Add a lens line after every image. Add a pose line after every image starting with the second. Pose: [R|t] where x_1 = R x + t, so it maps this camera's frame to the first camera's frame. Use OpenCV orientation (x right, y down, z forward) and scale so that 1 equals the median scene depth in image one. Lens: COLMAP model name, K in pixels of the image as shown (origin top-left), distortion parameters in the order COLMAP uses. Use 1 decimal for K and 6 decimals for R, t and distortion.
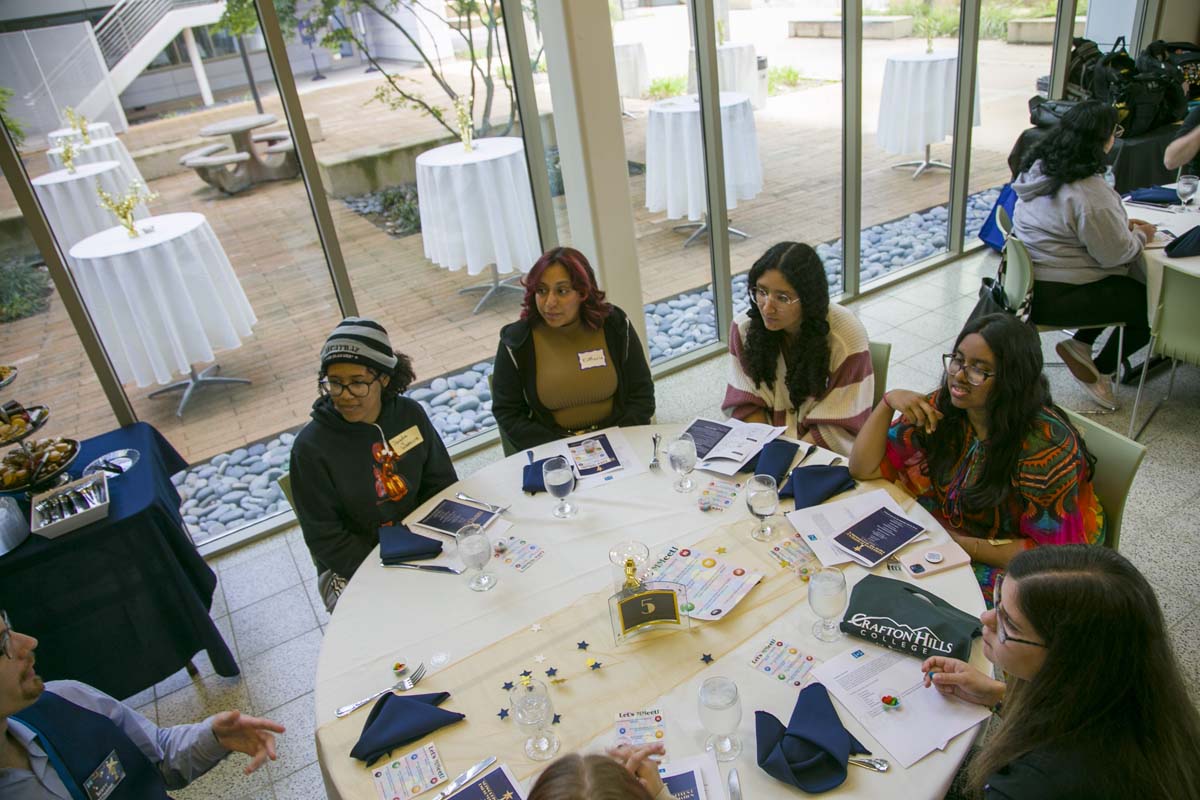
lens RADIAL K [[822.9, 0, 599.8], [0, 822.9, 376.4], [0, 0, 1]] dist [-0.110501, 0.036361]
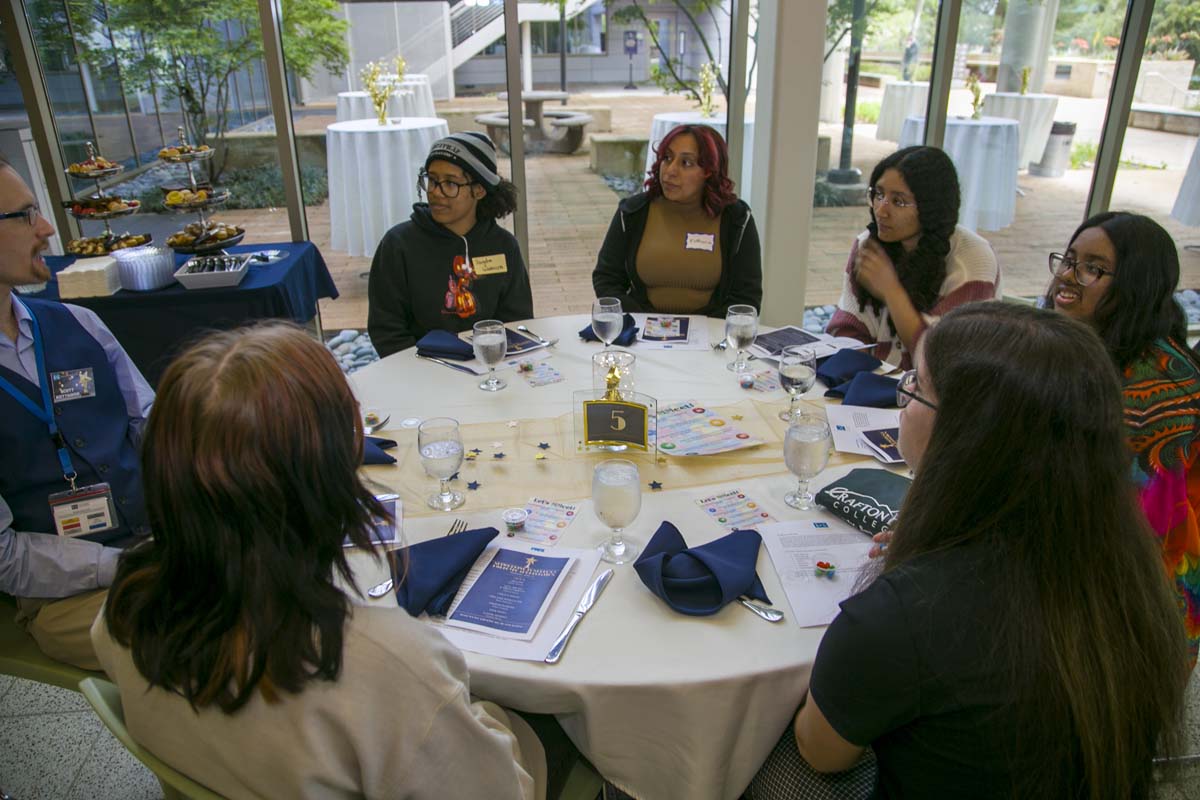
lens RADIAL K [[821.4, 0, 600.0], [0, 821.4, 400.0], [0, 0, 1]] dist [-0.124667, 0.063979]
pose [[0.916469, 0.260939, -0.303307, 0.242356], [-0.274382, 0.961619, -0.001776, 0.208164], [0.291202, 0.084850, 0.952891, 0.095377]]
